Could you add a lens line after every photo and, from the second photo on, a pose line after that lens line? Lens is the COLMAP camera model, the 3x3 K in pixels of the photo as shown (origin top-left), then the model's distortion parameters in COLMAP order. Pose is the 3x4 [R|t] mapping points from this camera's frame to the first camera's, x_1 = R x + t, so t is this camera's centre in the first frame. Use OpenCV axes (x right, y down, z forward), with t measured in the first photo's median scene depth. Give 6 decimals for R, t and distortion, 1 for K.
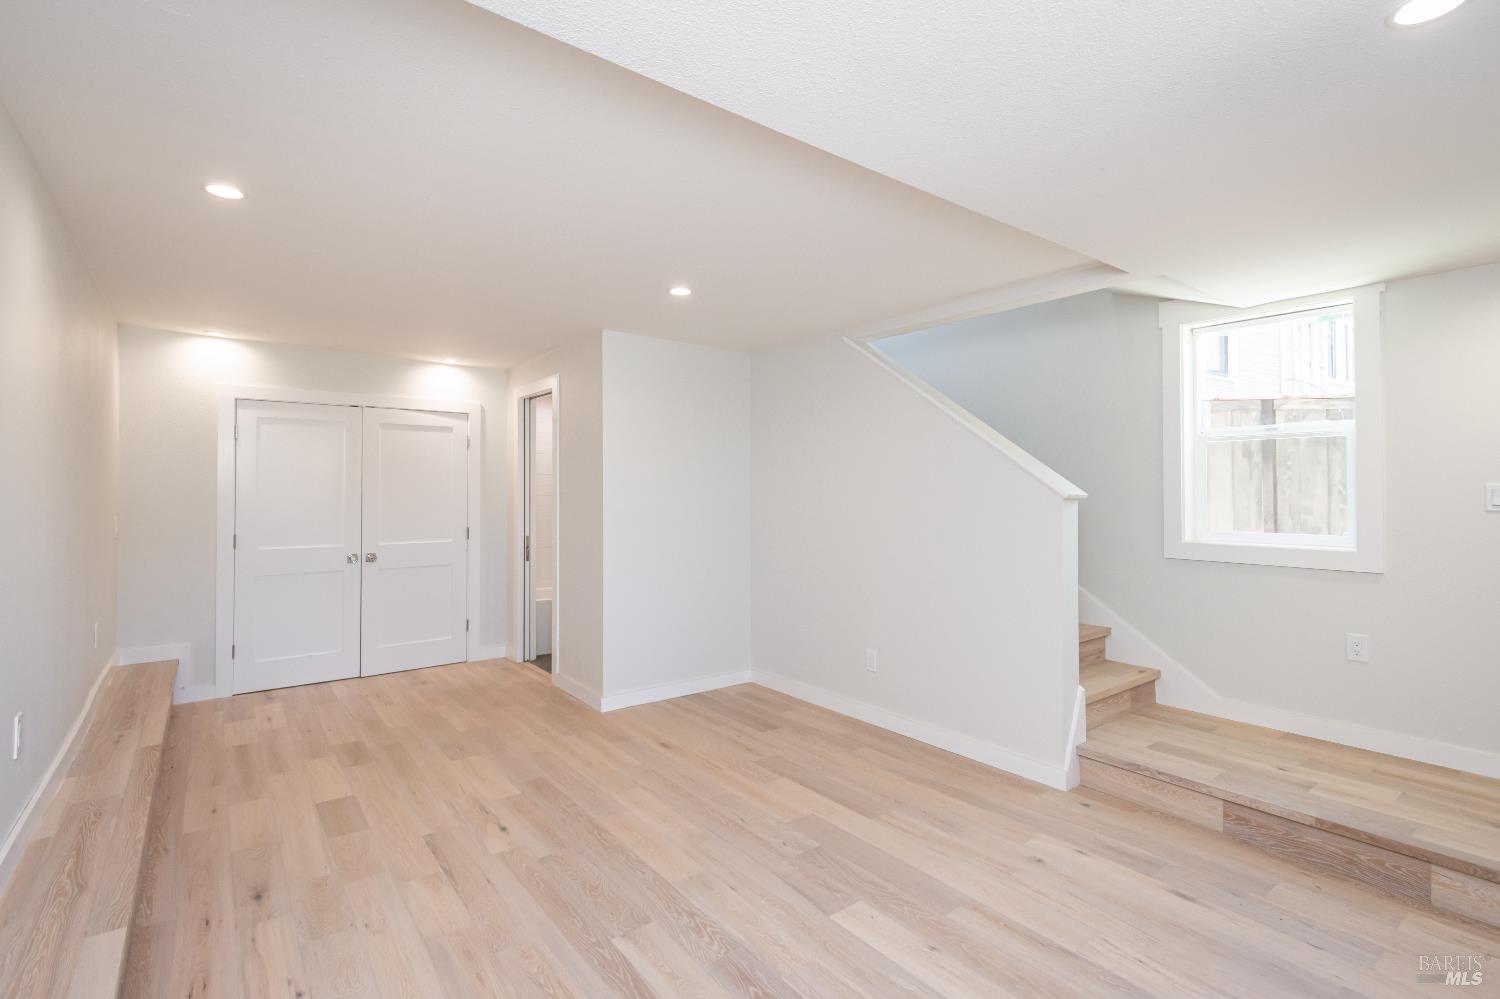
lens RADIAL K [[671.5, 0, 748.6], [0, 671.5, 486.3], [0, 0, 1]] dist [0.000833, -0.000871]
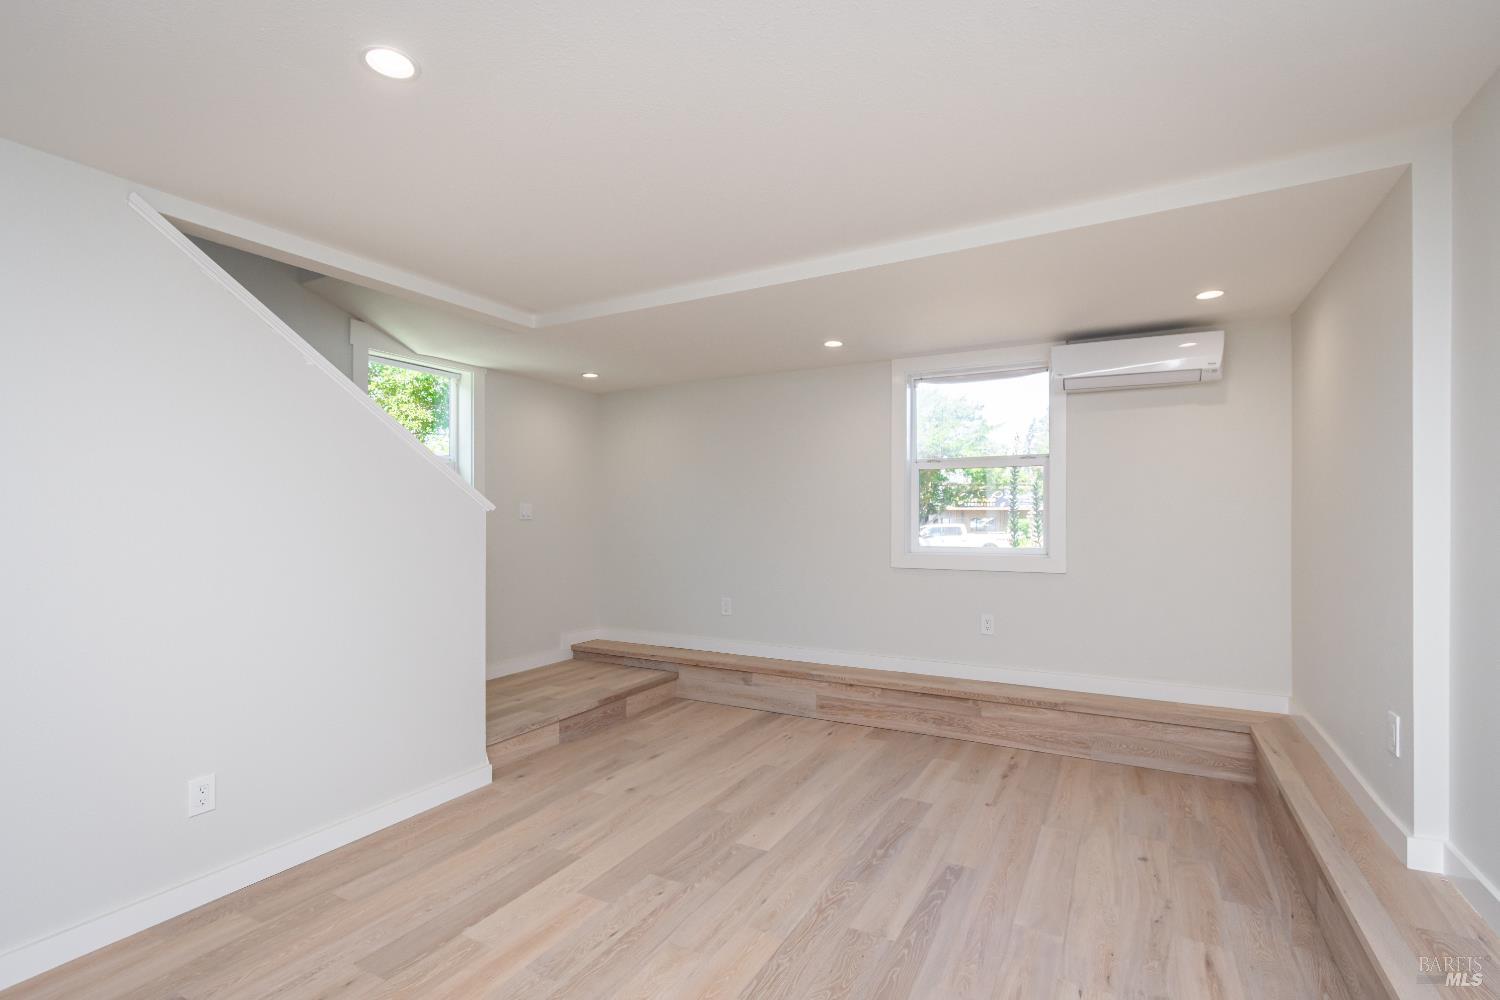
lens RADIAL K [[671.5, 0, 749.5], [0, 671.5, 515.0], [0, 0, 1]] dist [0.000833, -0.000871]
pose [[-0.370002, 0.000490, 0.929031, -0.822794], [-0.006584, 0.999973, -0.003150, 0.030643], [-0.929008, -0.007282, -0.369988, 1.225521]]
